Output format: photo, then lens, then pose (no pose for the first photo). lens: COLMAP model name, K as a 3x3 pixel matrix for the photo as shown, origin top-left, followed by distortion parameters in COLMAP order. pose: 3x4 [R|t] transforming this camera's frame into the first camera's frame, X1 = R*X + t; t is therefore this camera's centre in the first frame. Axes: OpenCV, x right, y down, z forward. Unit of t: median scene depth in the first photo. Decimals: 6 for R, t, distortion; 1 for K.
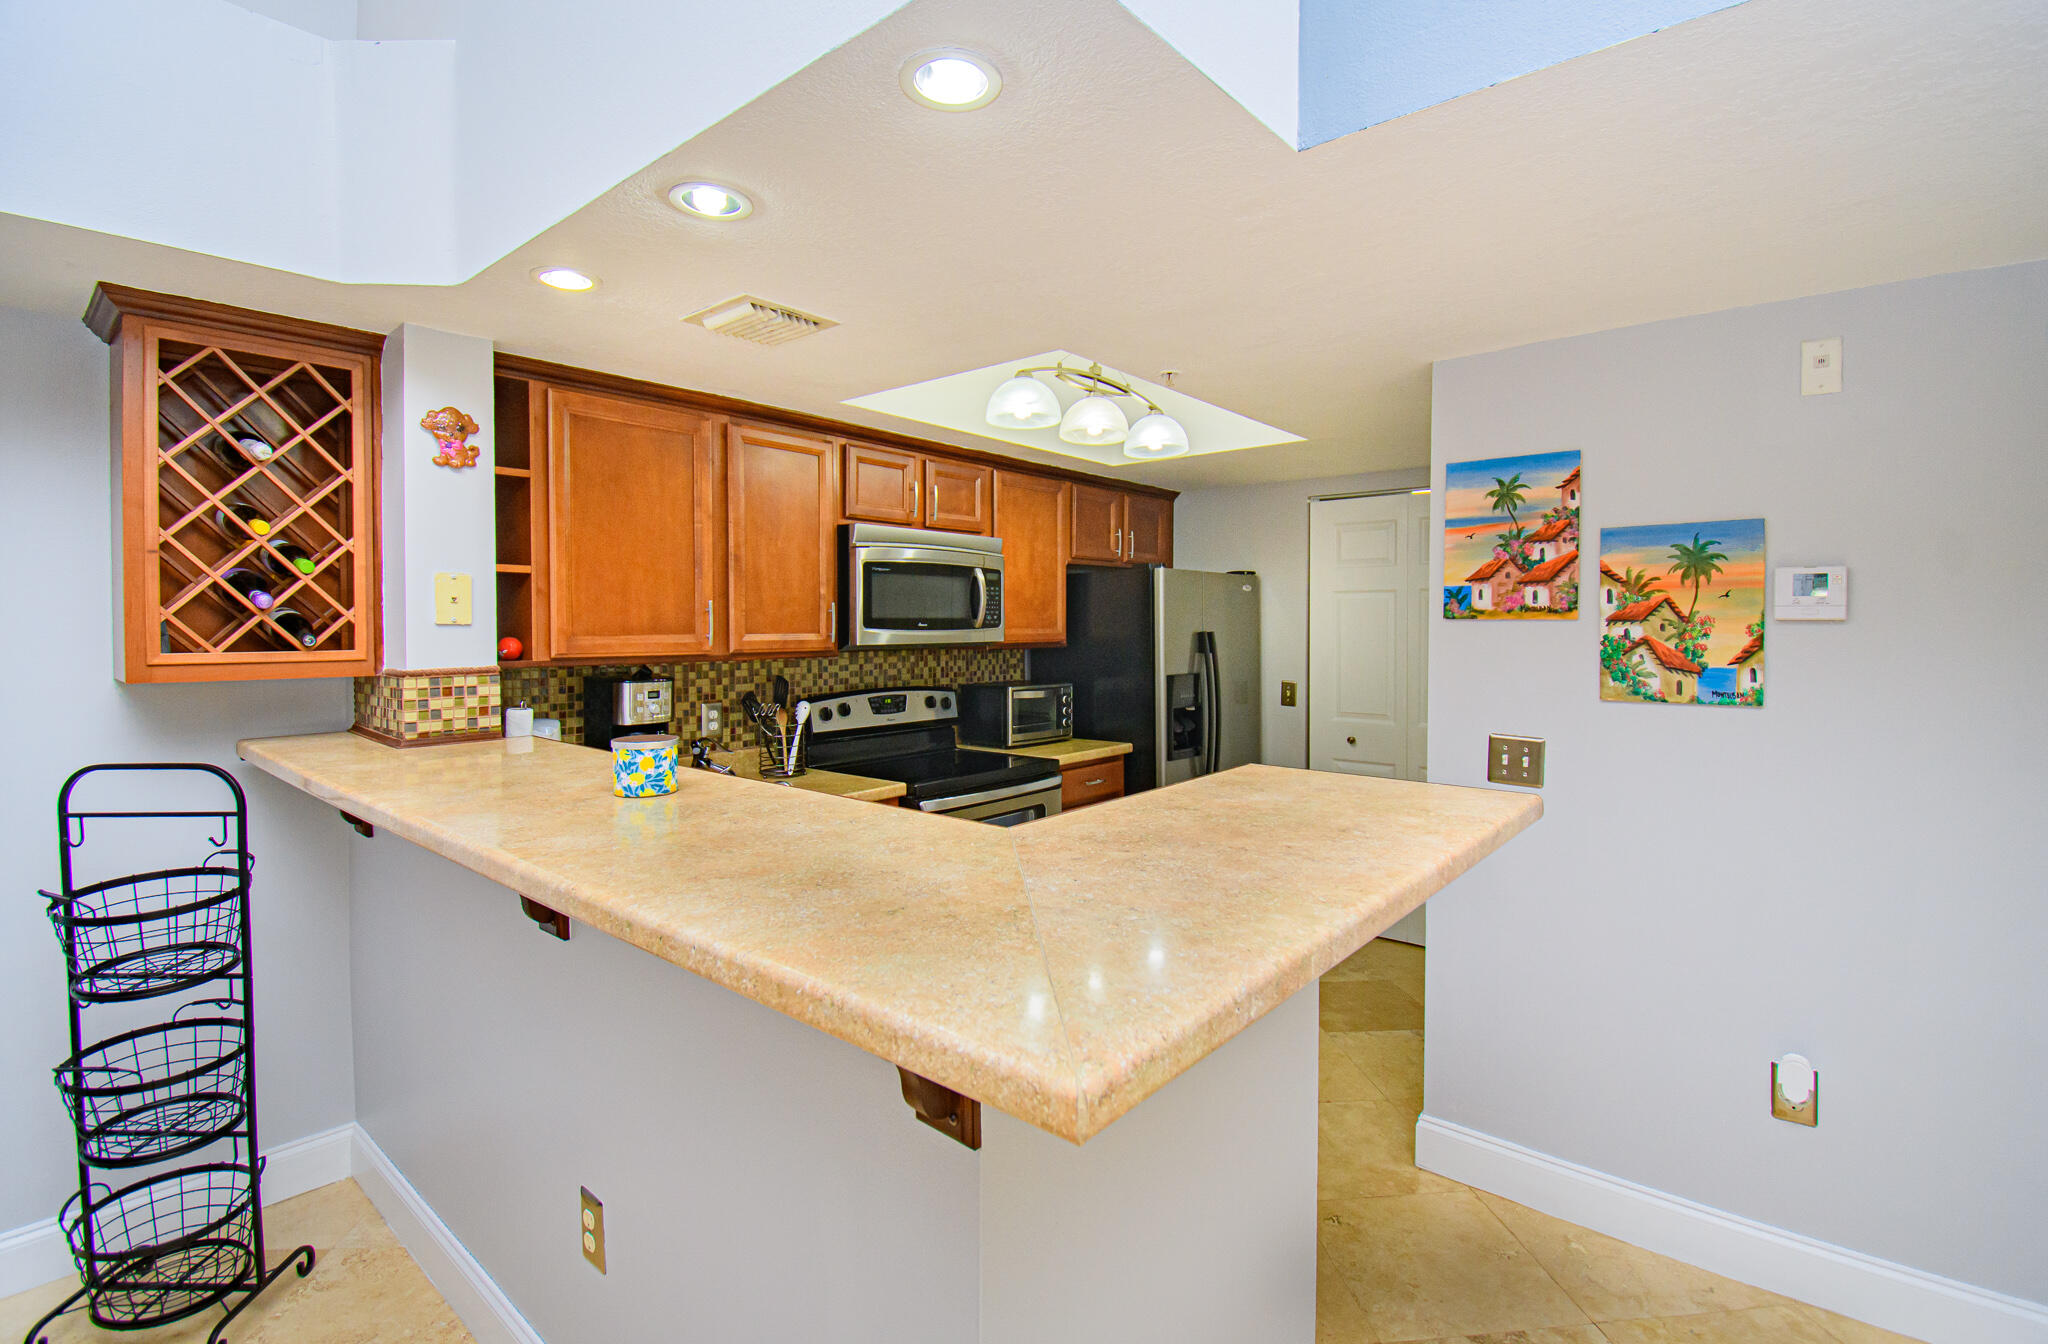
lens RADIAL K [[919.7, 0, 1017.5], [0, 919.7, 646.1], [0, 0, 1]] dist [0.014570, -0.024317]
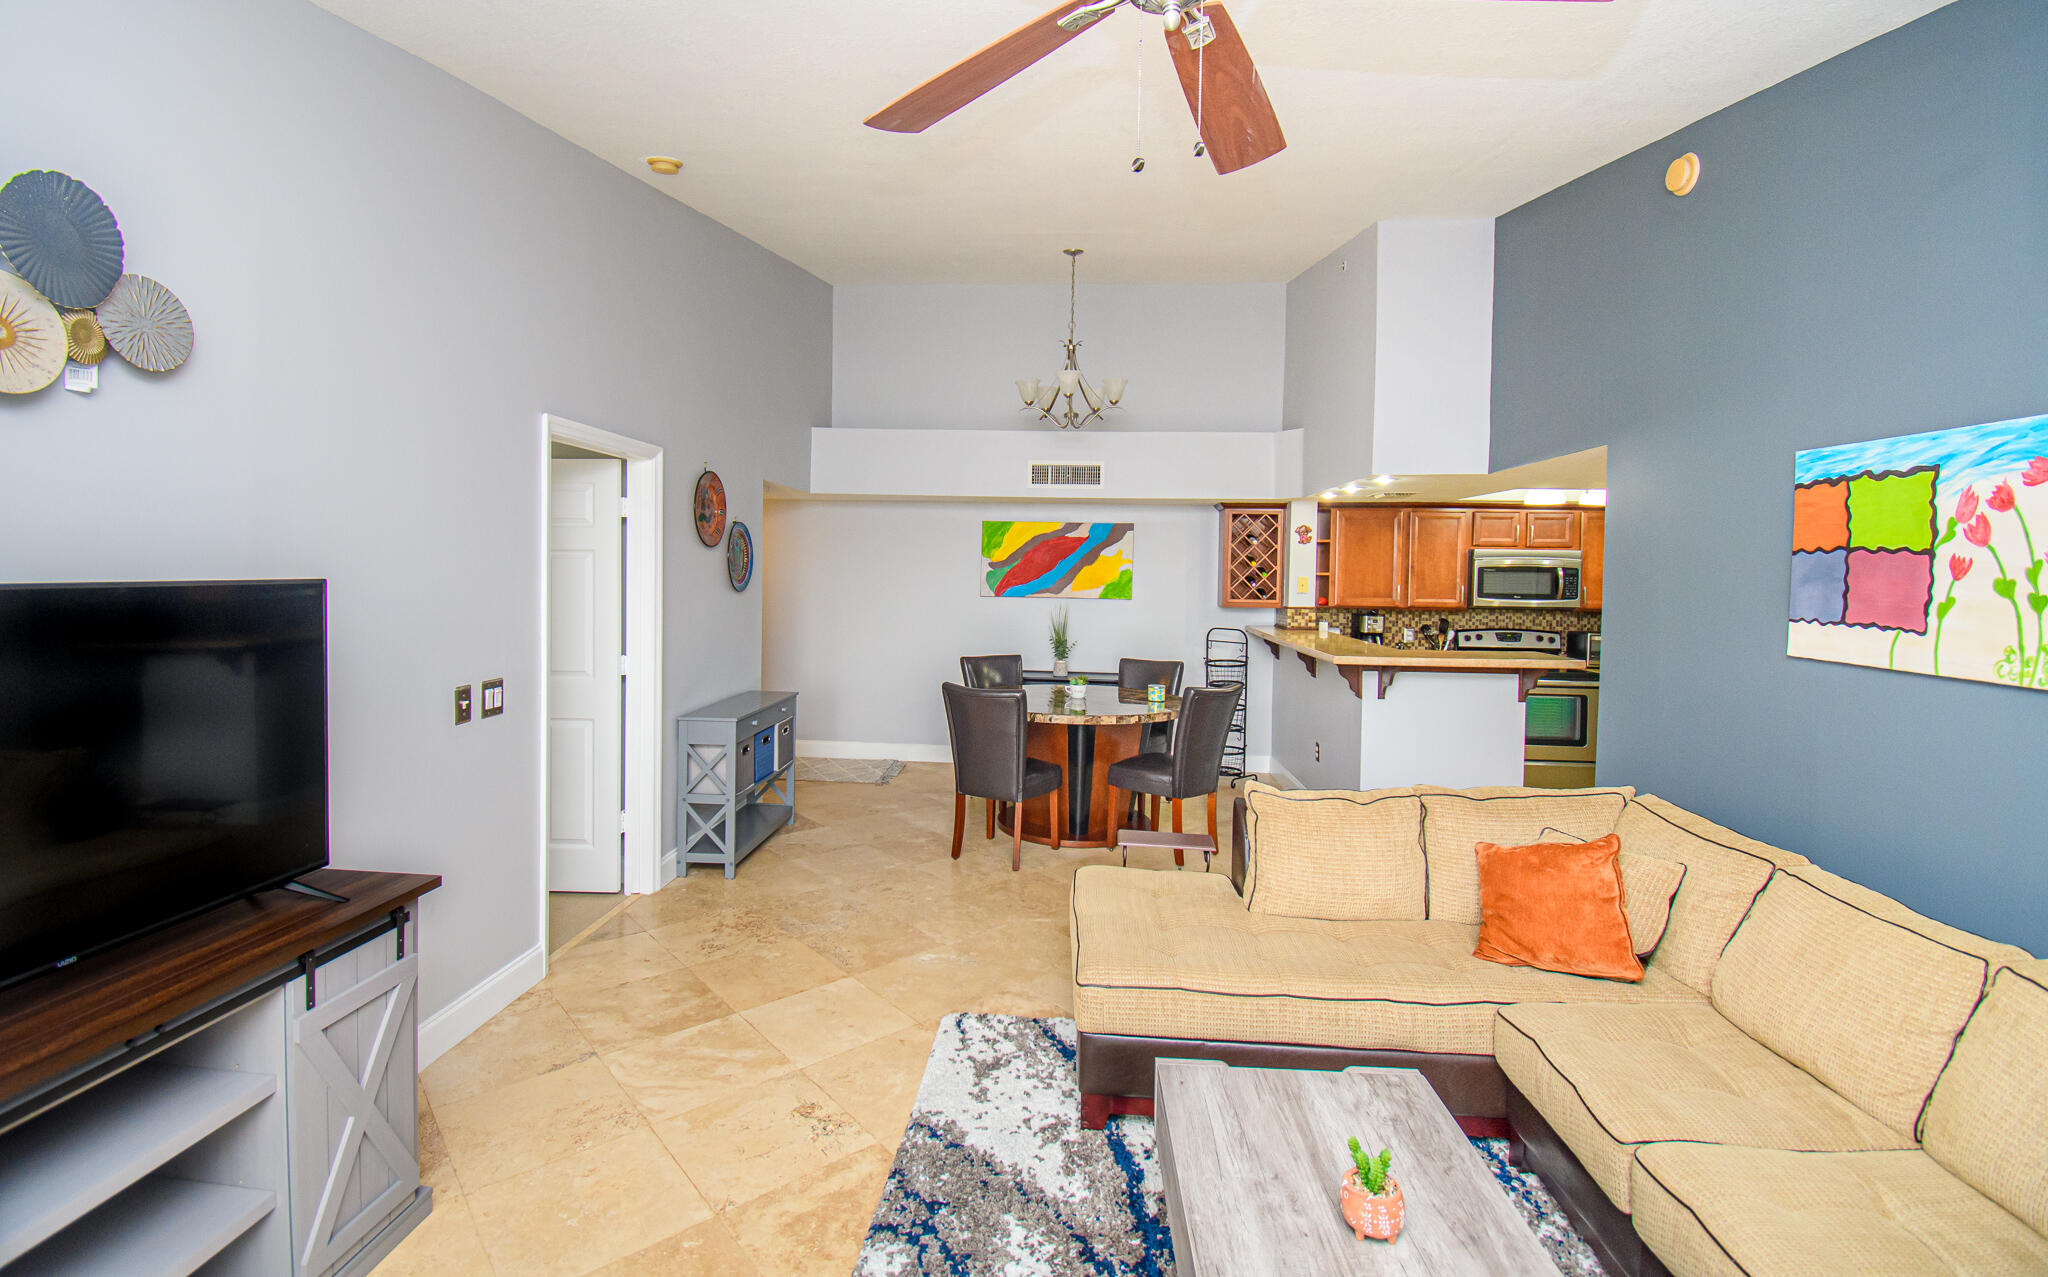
lens RADIAL K [[878.0, 0, 1028.5], [0, 878.0, 594.5], [0, 0, 1]] dist [0.011980, -0.020128]
pose [[0.598027, 0.031106, -0.800872, 1.202463], [-0.034964, 0.999308, 0.012705, -0.023192], [0.800713, 0.020404, 0.598701, -1.508917]]
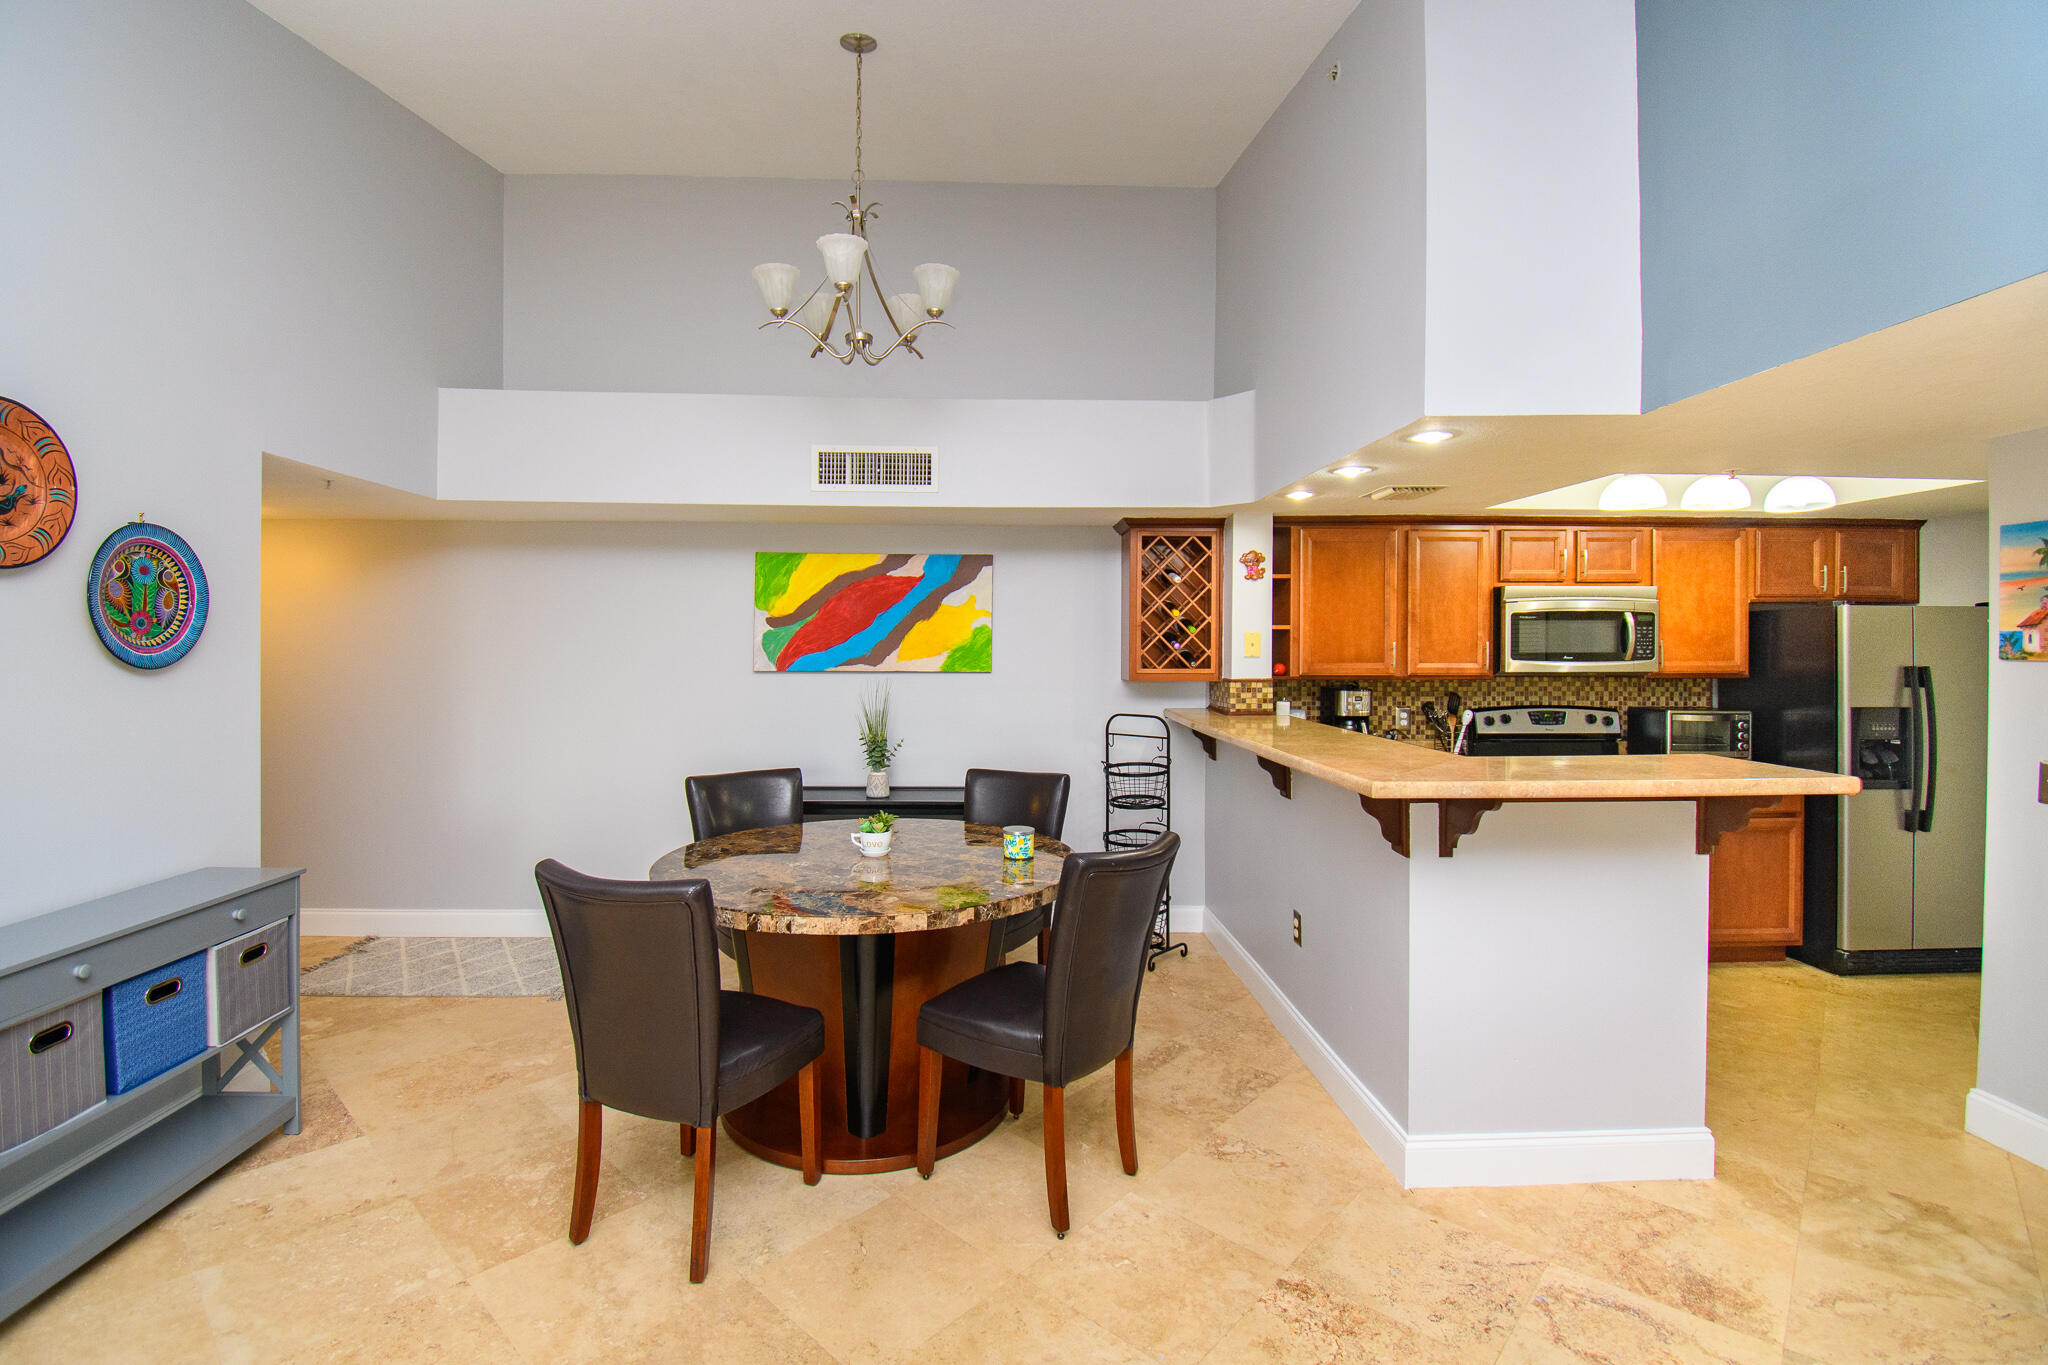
lens RADIAL K [[896.3, 0, 1018.0], [0, 896.3, 656.4], [0, 0, 1]] dist [0.031284, -0.029842]
pose [[0.680352, 0.008944, -0.732831, 0.469164], [-0.019383, 0.999795, -0.005793, -0.003221], [0.732629, 0.018146, 0.680386, -0.697182]]
